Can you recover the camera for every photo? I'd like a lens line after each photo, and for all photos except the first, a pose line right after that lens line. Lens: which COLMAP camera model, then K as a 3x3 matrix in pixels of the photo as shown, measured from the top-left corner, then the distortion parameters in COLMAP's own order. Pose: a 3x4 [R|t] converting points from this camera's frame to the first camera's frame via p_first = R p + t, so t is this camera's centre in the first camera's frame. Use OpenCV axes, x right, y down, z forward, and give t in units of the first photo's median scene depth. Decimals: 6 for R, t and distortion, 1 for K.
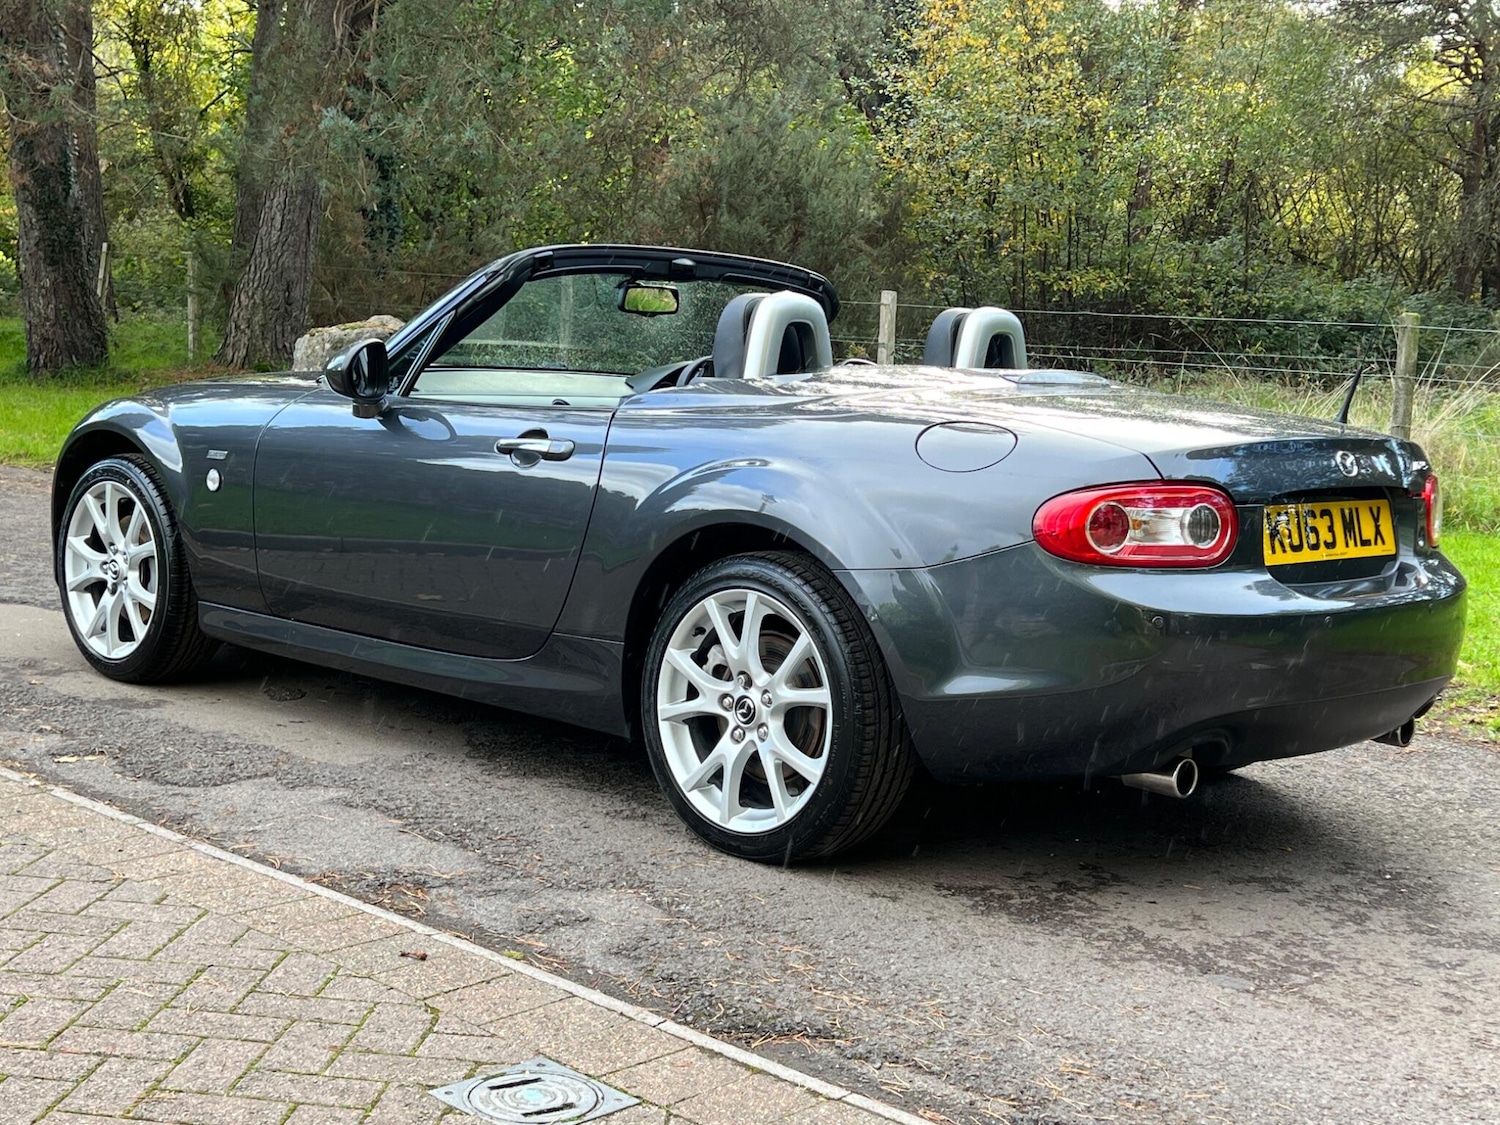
lens RADIAL K [[2165.9, 0, 778.8], [0, 2165.9, 557.5], [0, 0, 1]] dist [0.191535, -0.588242]
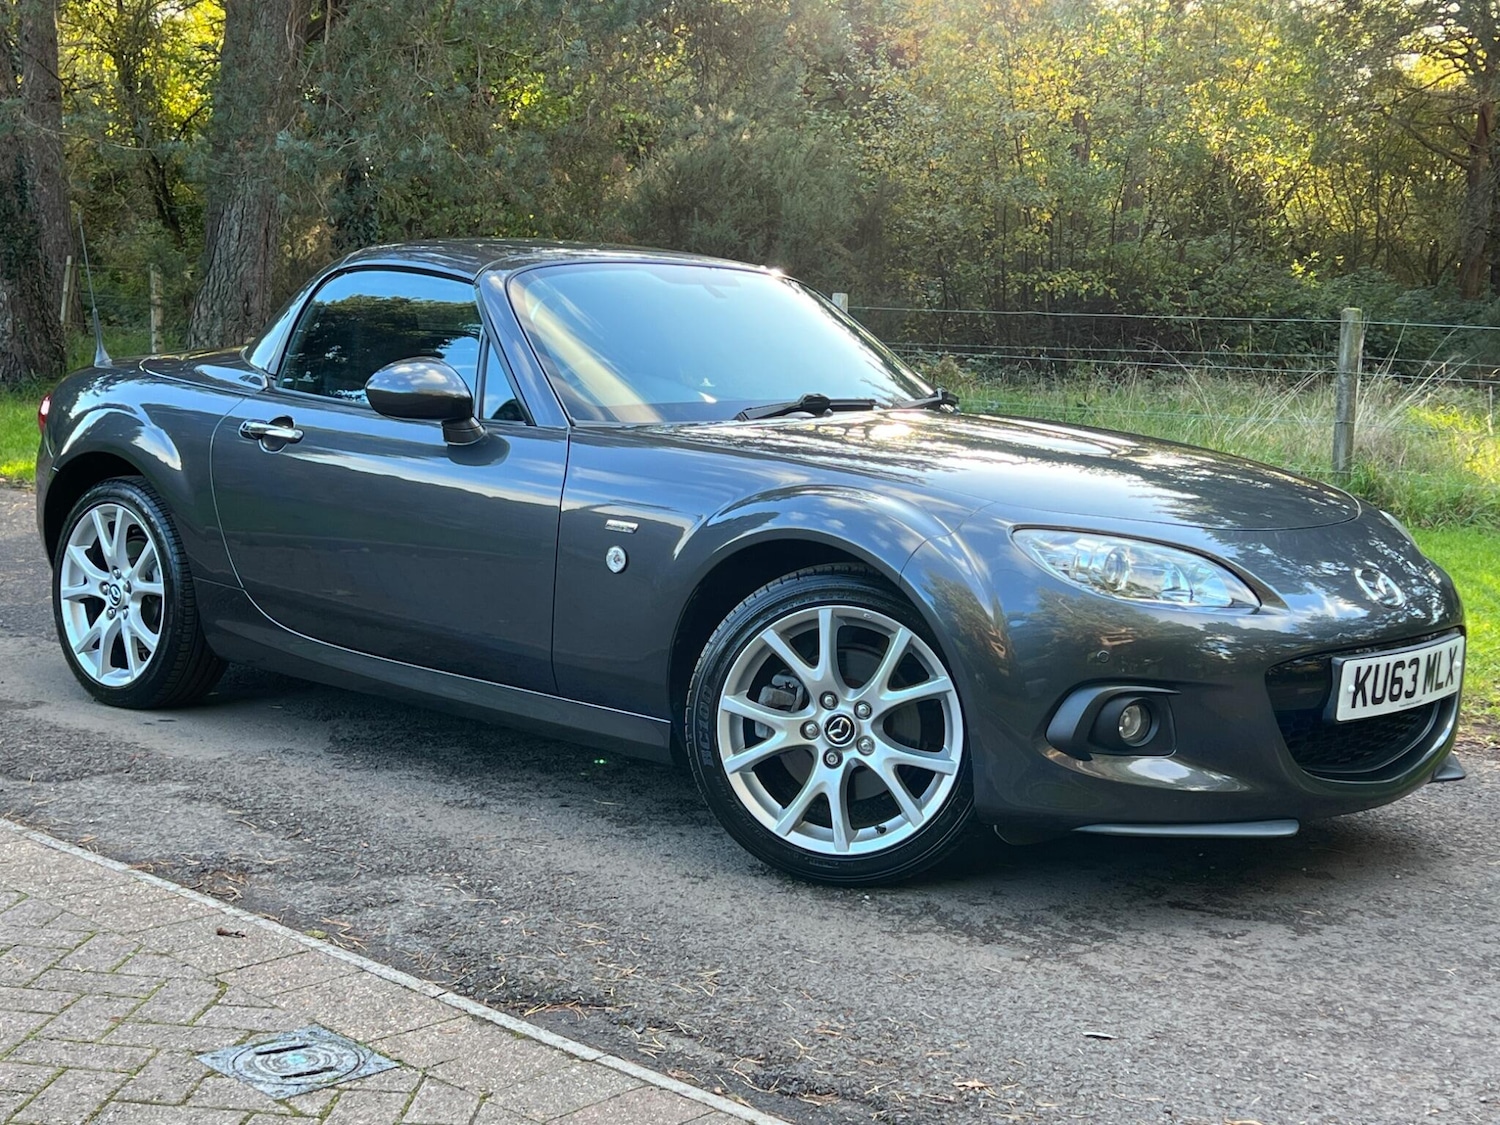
lens RADIAL K [[2214.8, 0, 772.4], [0, 2214.8, 570.7], [0, 0, 1]] dist [0.206169, -0.643401]
pose [[0.999803, -0.011588, -0.016087, 0.103355], [0.011592, 0.999933, 0.000162, 0.011151], [0.016084, -0.000349, 0.999871, -0.052095]]
